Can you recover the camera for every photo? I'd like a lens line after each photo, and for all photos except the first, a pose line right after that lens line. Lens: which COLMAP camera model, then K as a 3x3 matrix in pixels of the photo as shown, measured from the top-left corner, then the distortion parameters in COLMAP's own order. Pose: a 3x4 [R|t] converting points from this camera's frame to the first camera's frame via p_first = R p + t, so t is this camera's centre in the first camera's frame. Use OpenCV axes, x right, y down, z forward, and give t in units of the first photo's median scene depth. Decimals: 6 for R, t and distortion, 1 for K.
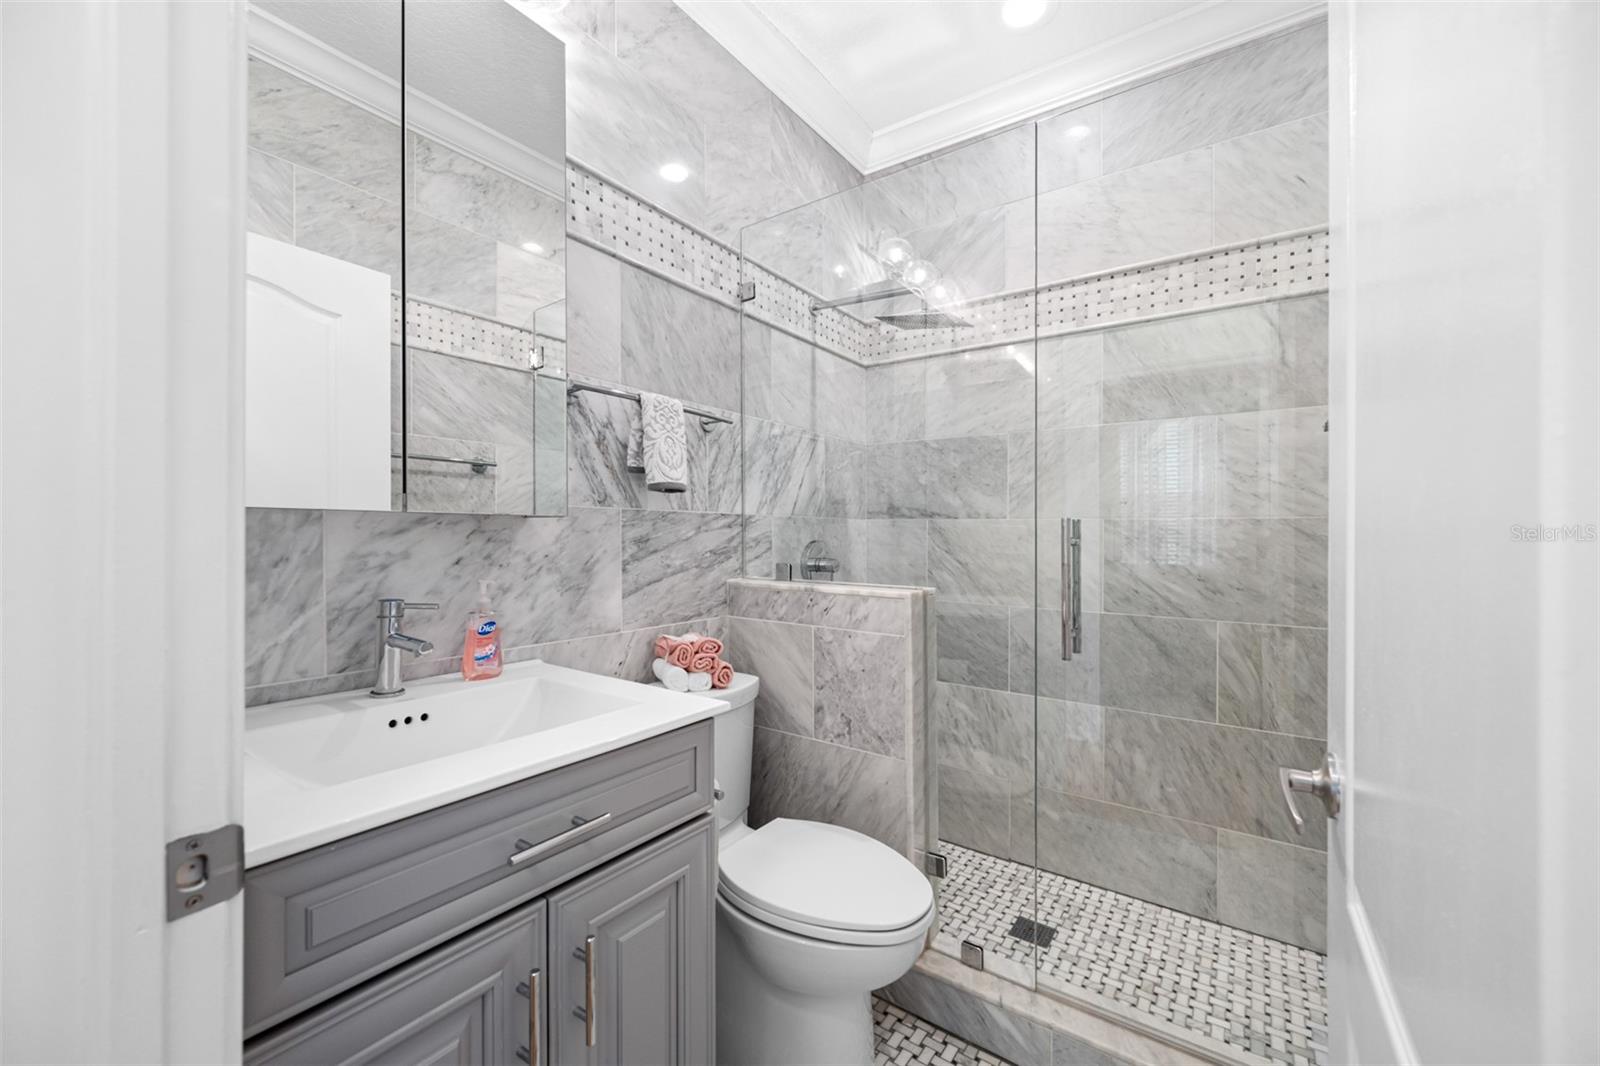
lens RADIAL K [[640.0, 0, 794.7], [0, 640.0, 533.3], [0, 0, 1]] dist [-0.001665, 0.000723]
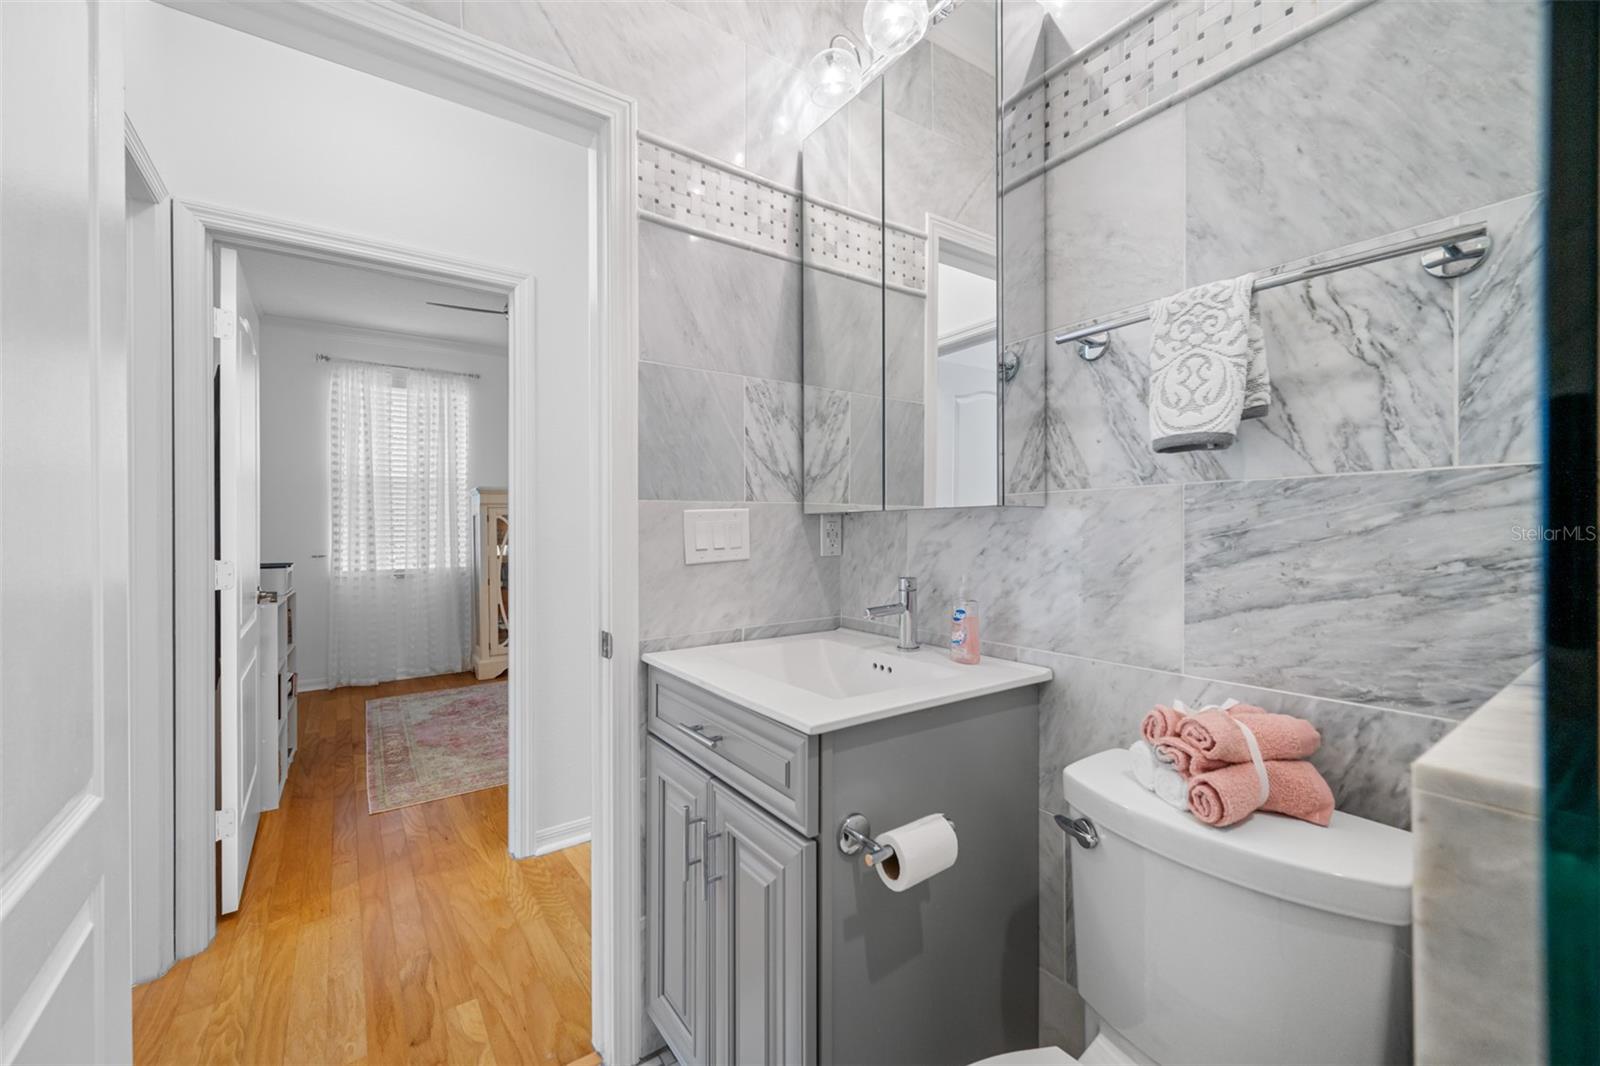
lens RADIAL K [[640.0, 0, 796.5], [0, 640.0, 534.1], [0, 0, 1]] dist [-0.001665, 0.000723]
pose [[-0.330864, 0.000470, -0.943678, 0.430940], [0.004778, 0.999988, -0.001177, 0.010027], [0.943666, -0.004898, -0.330863, 0.776824]]
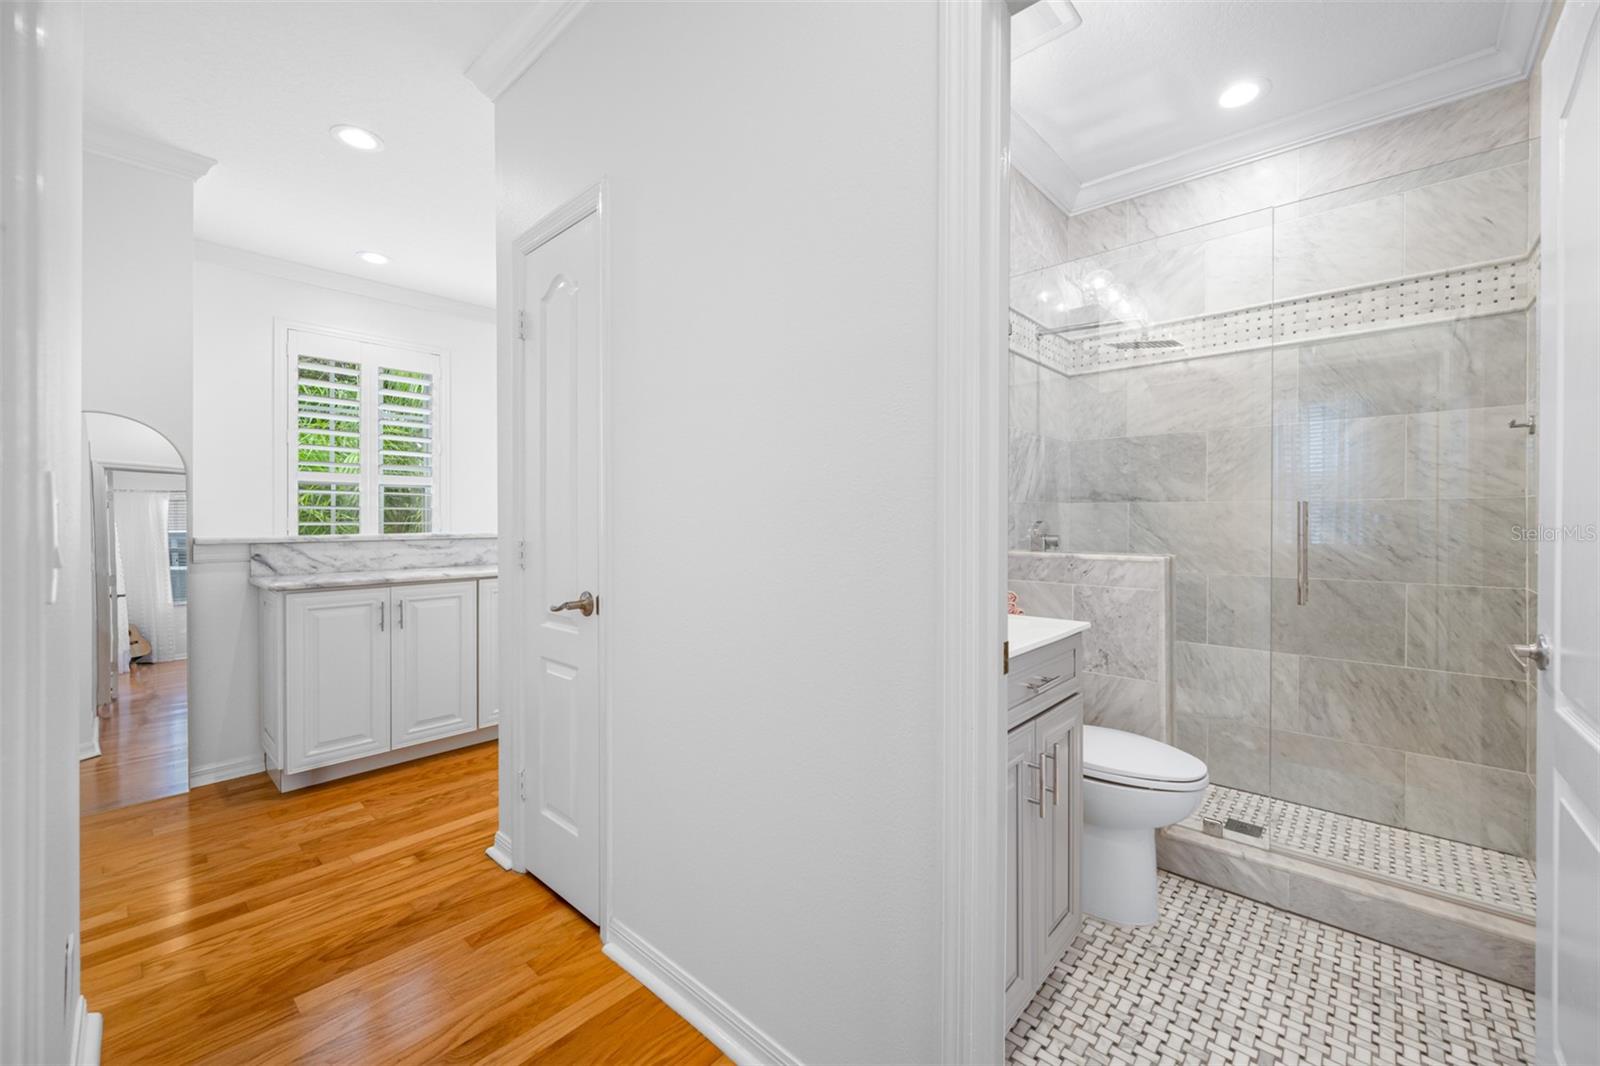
lens RADIAL K [[640.0, 0, 789.2], [0, 640.0, 526.5], [0, 0, 1]] dist [-0.001665, 0.000723]
pose [[0.992061, -0.008294, -0.125486, -0.397787], [0.010063, 0.999859, 0.013470, 0.000645], [0.125356, -0.014626, 0.992004, -0.400698]]
